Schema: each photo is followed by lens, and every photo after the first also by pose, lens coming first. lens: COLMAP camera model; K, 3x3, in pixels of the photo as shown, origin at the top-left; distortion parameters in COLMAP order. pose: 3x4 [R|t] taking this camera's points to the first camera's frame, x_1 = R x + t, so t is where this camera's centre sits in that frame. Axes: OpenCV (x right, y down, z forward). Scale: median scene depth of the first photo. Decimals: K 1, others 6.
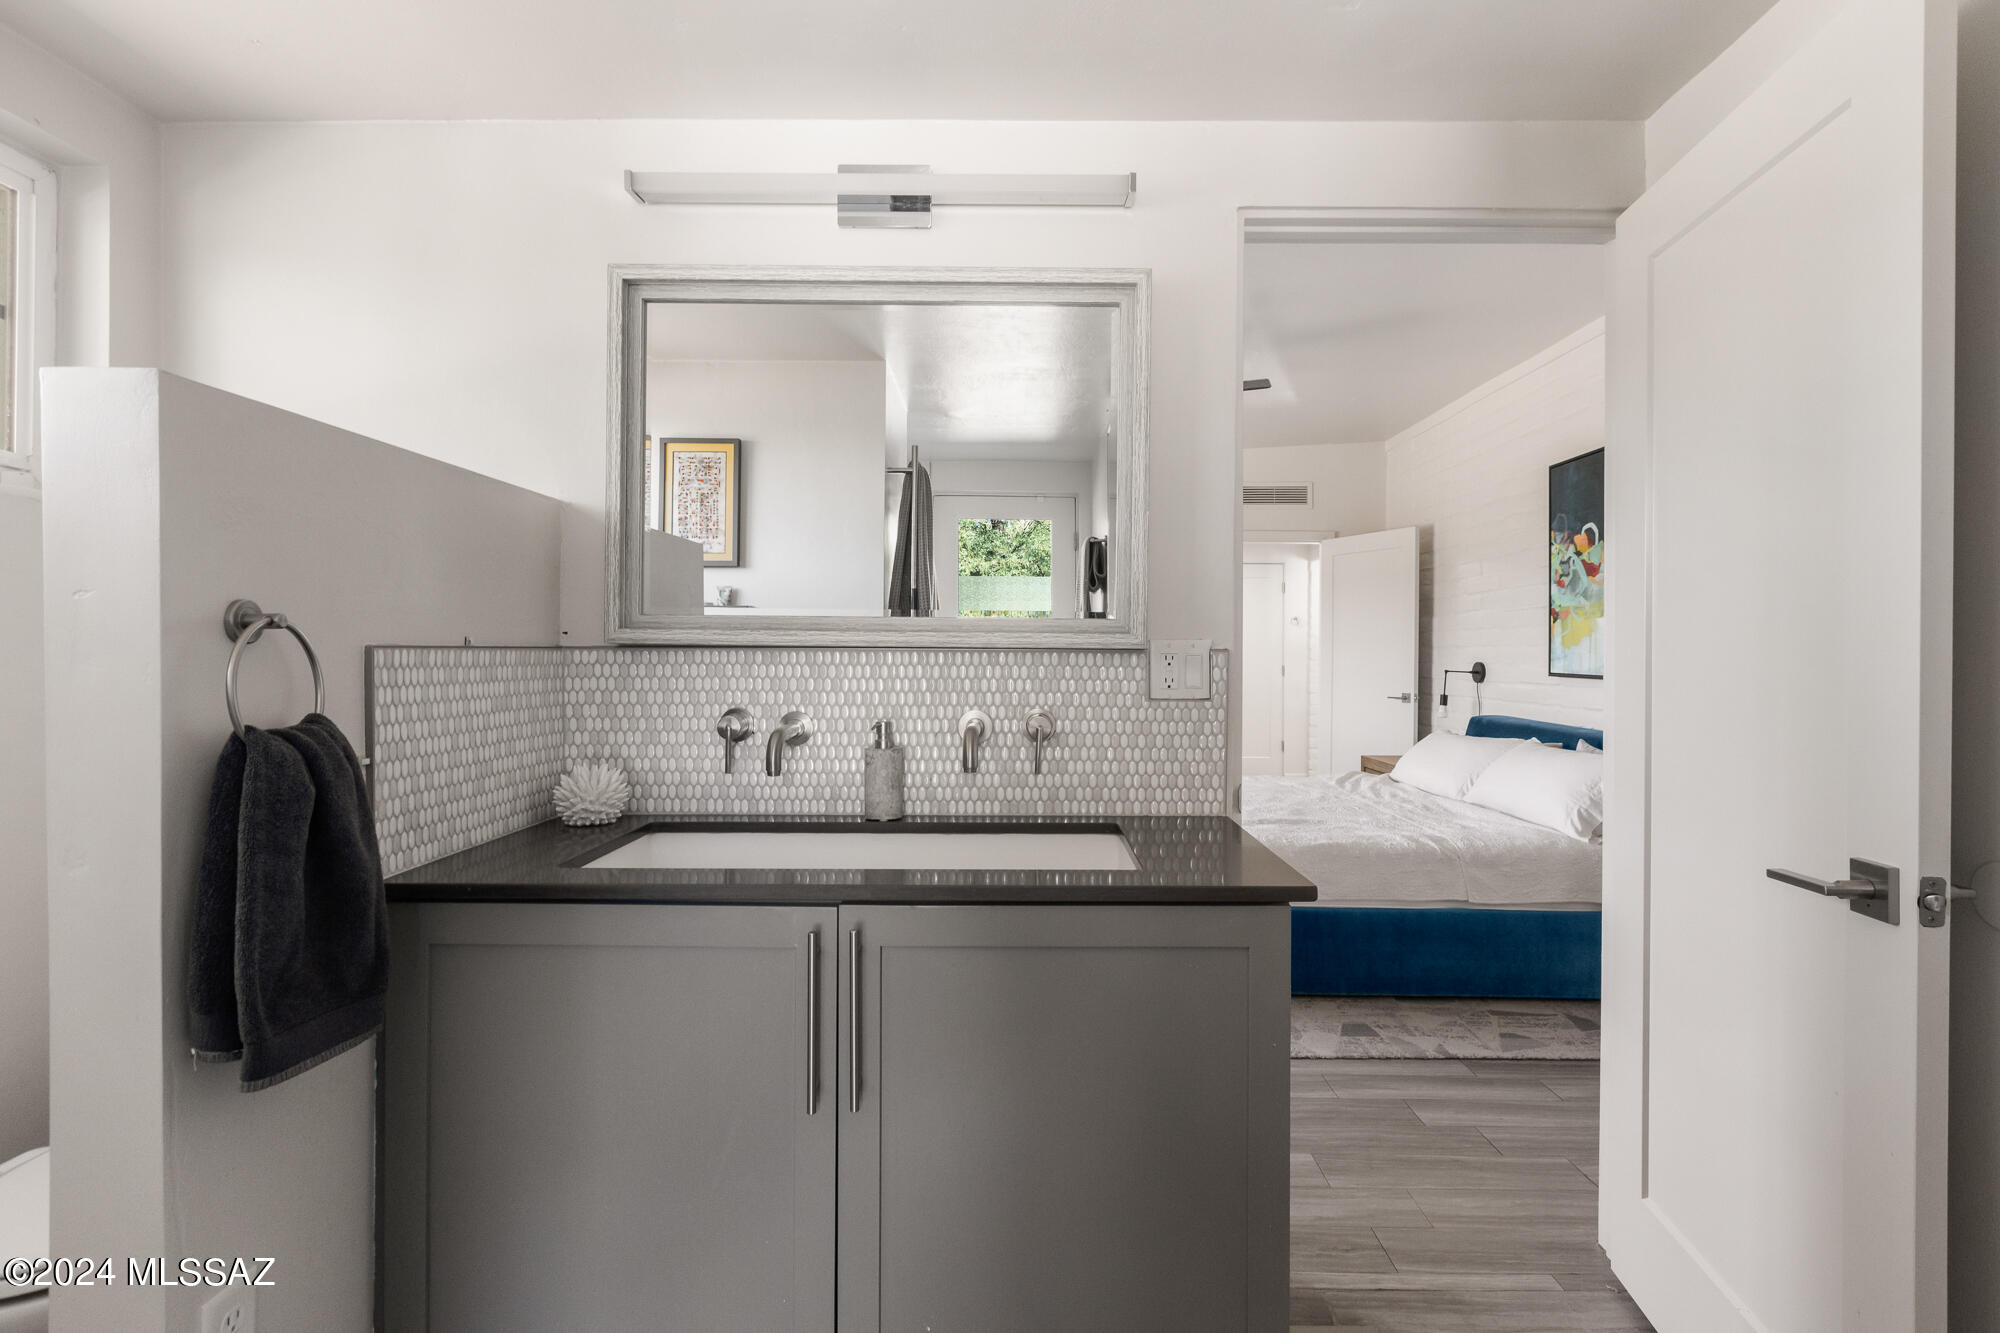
lens RADIAL K [[957.9, 0, 1000.6], [0, 957.9, 655.0], [0, 0, 1]] dist [0.002560, -0.000987]
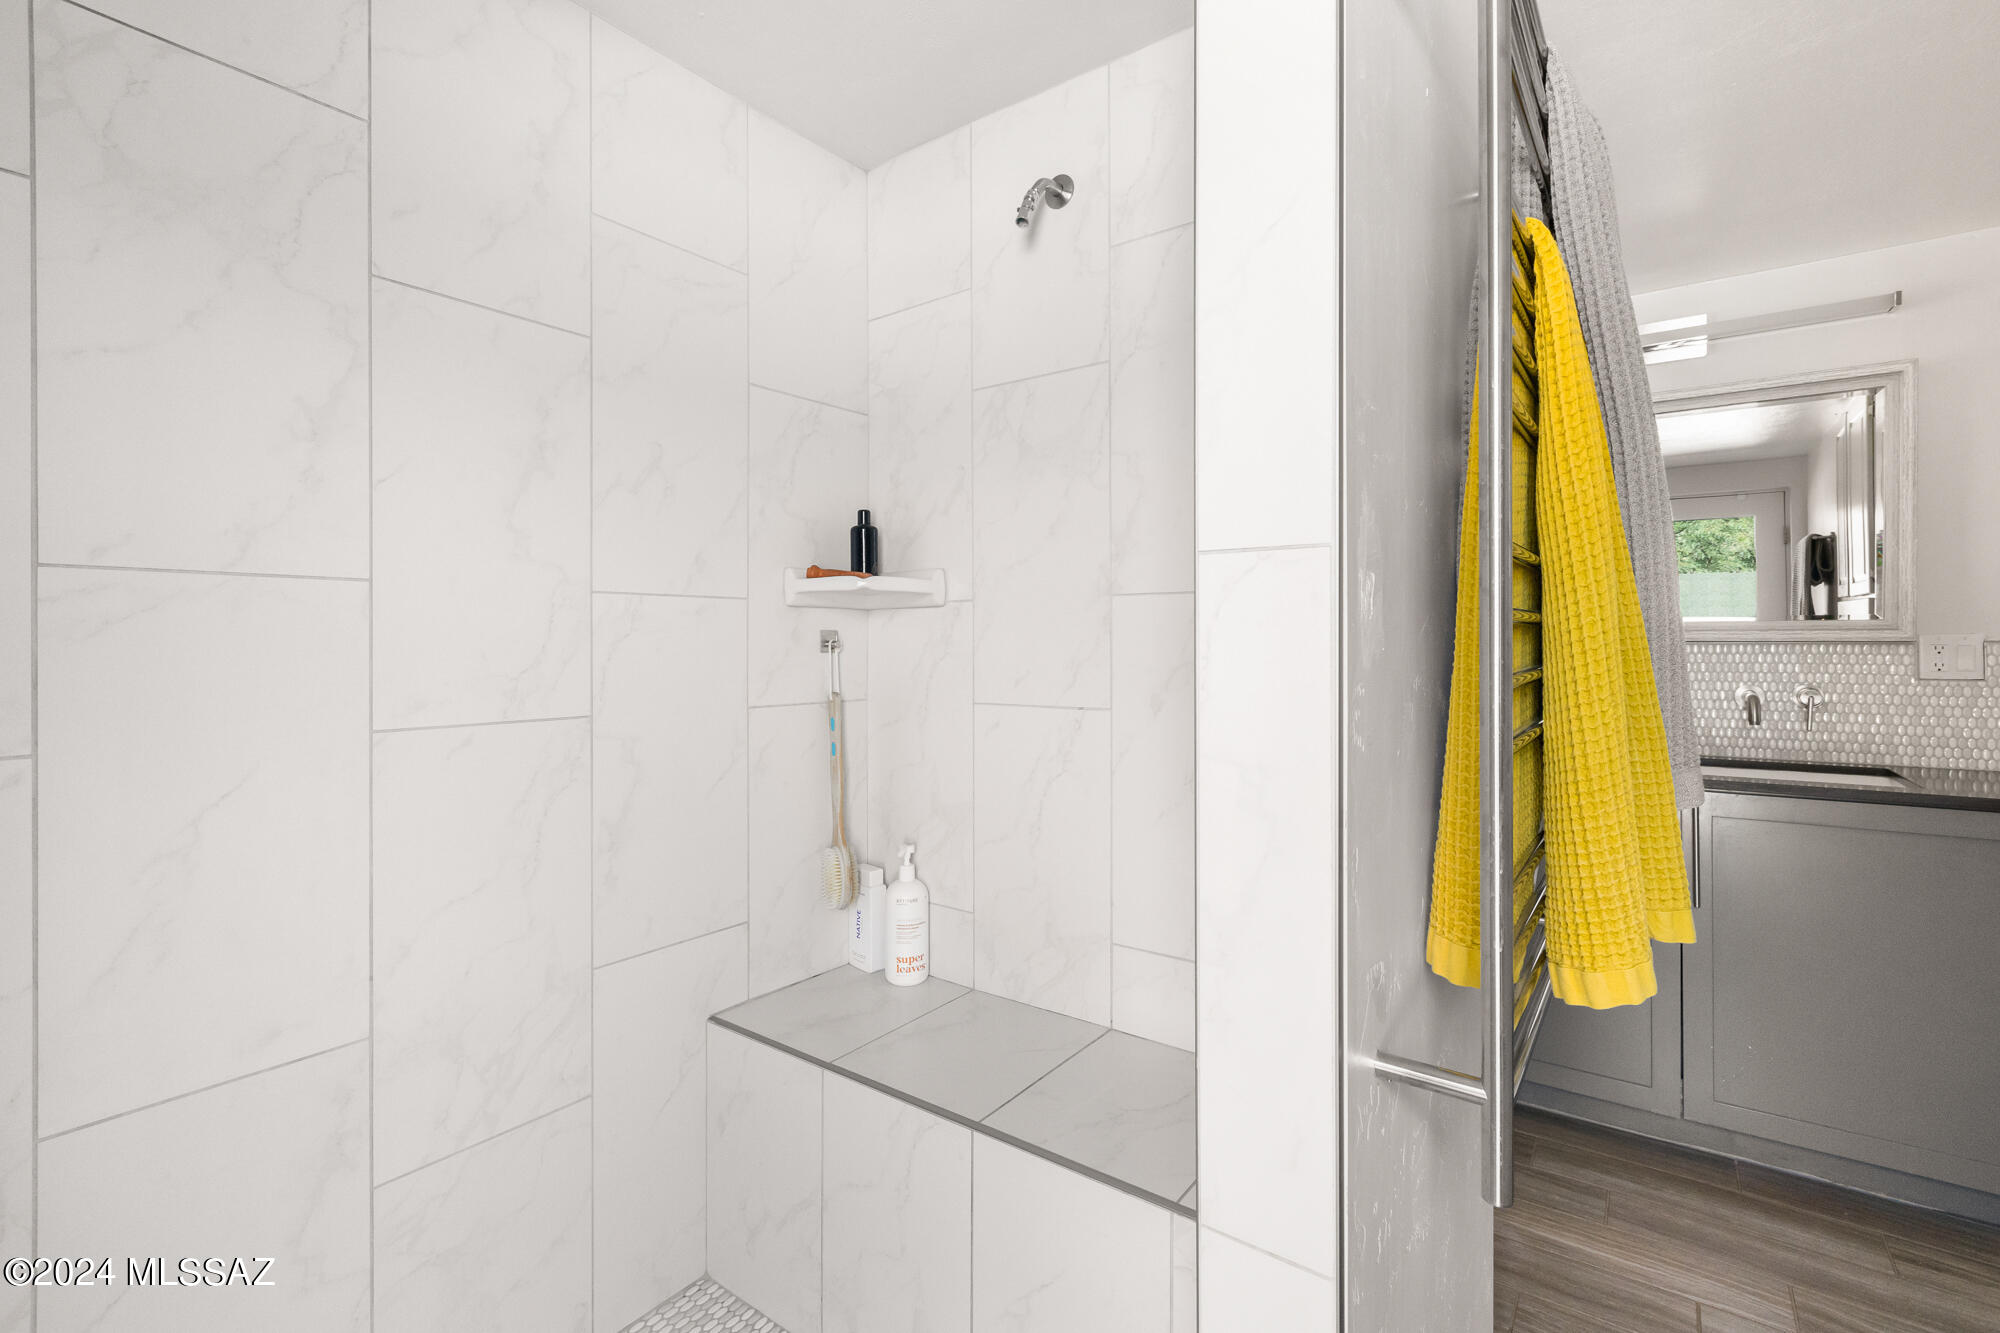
lens RADIAL K [[912.4, 0, 1008.9], [0, 912.4, 648.2], [0, 0, 1]] dist [0.002825, 0.000122]
pose [[0.818602, -0.004456, -0.574343, -0.148310], [-0.005324, 0.999868, -0.015346, 0.029658], [0.574336, 0.015620, 0.818471, -0.764575]]
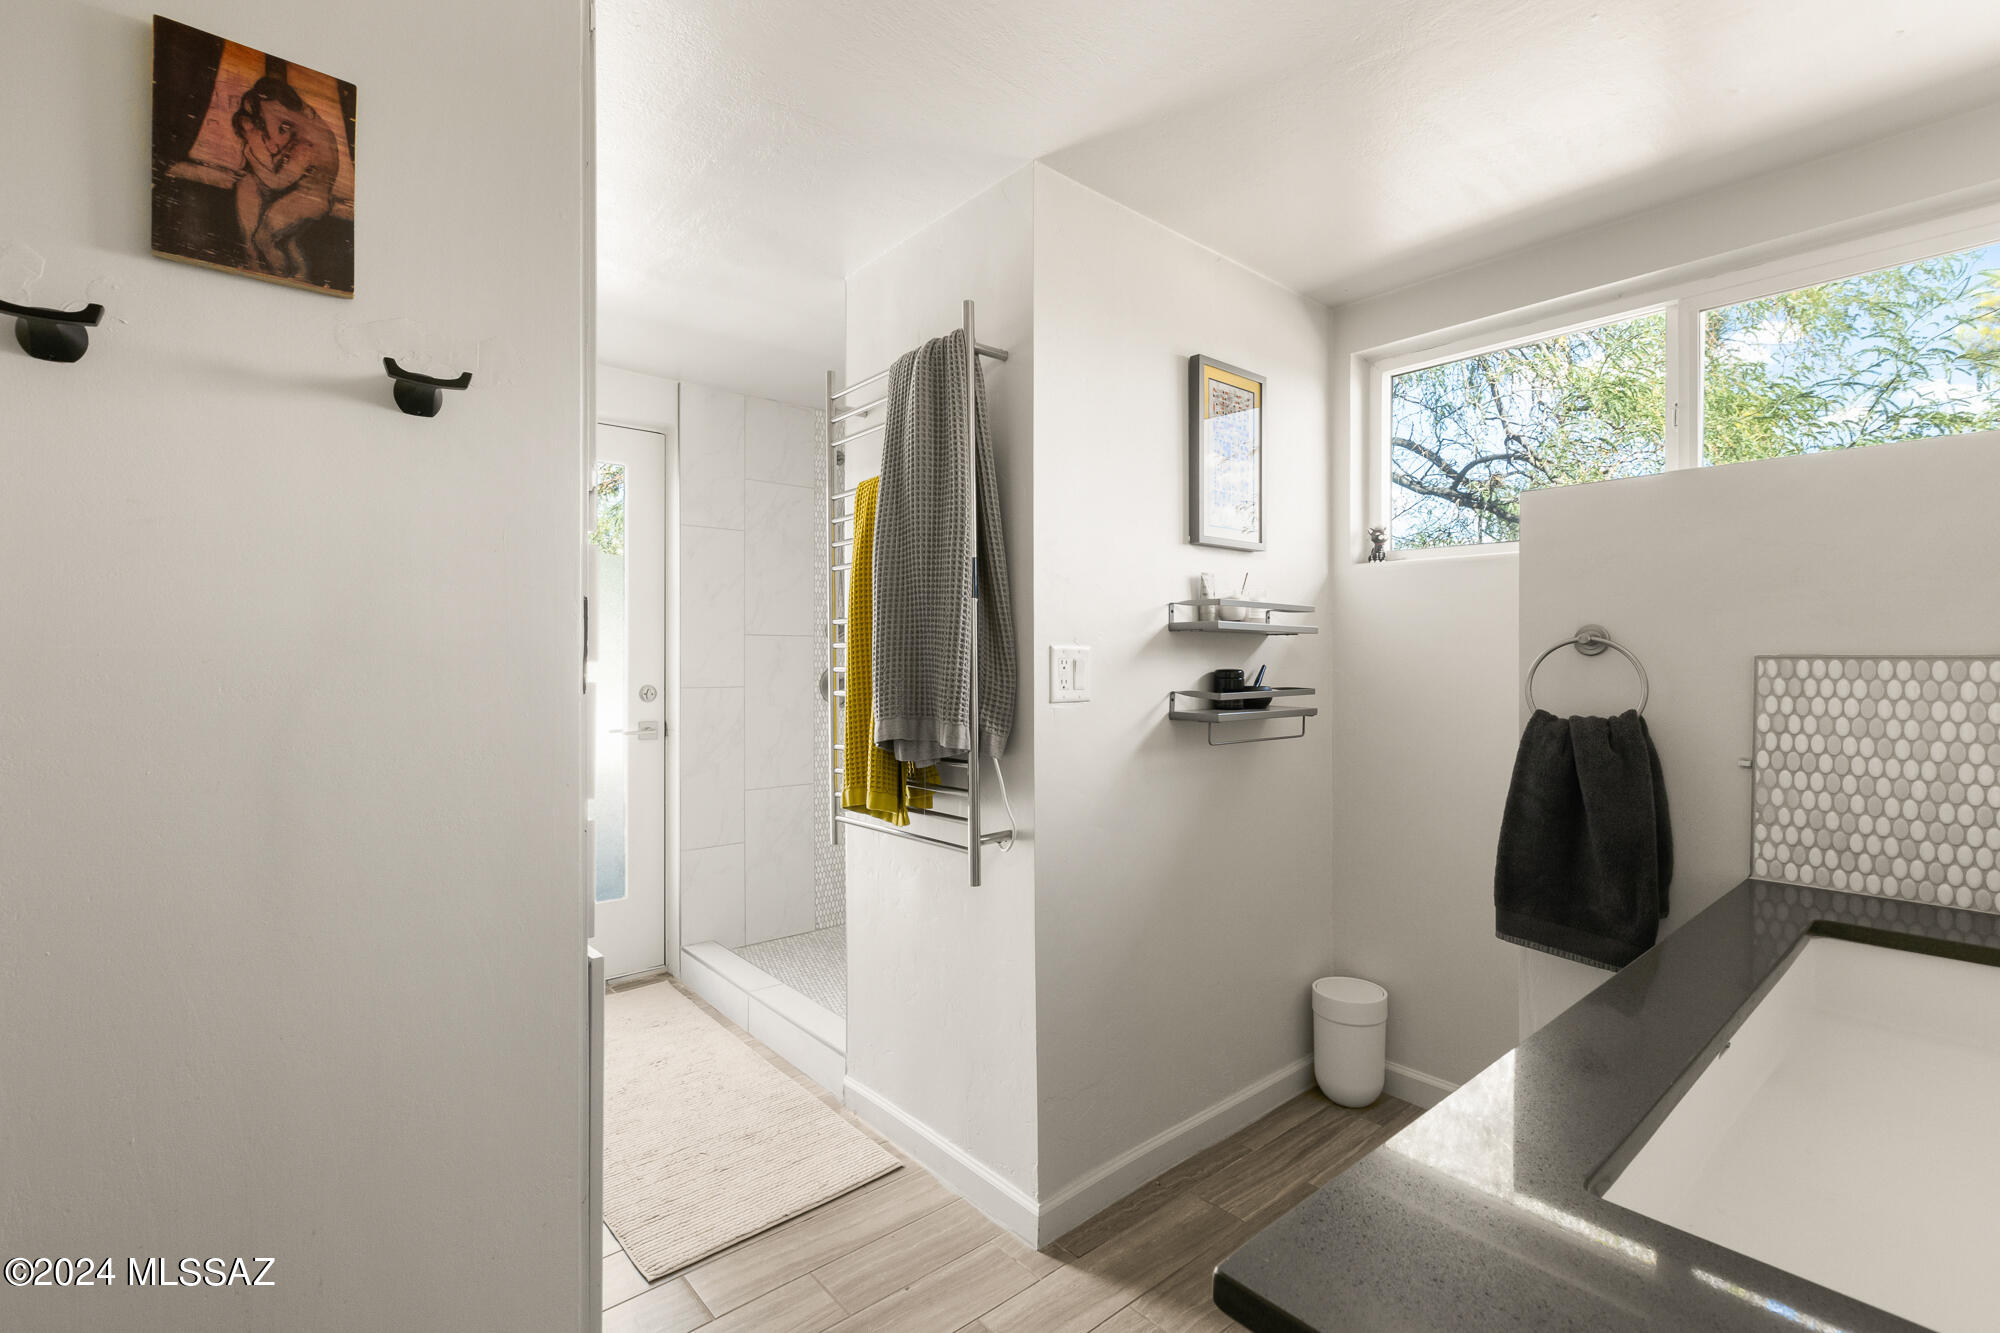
lens RADIAL K [[912.4, 0, 1000.9], [0, 912.4, 668.1], [0, 0, 1]] dist [0.002825, 0.000122]
pose [[-0.745720, -0.005594, -0.666236, 0.578401], [-0.011111, 0.999930, 0.004041, 0.007424], [0.666167, 0.010416, -0.745730, 1.074241]]
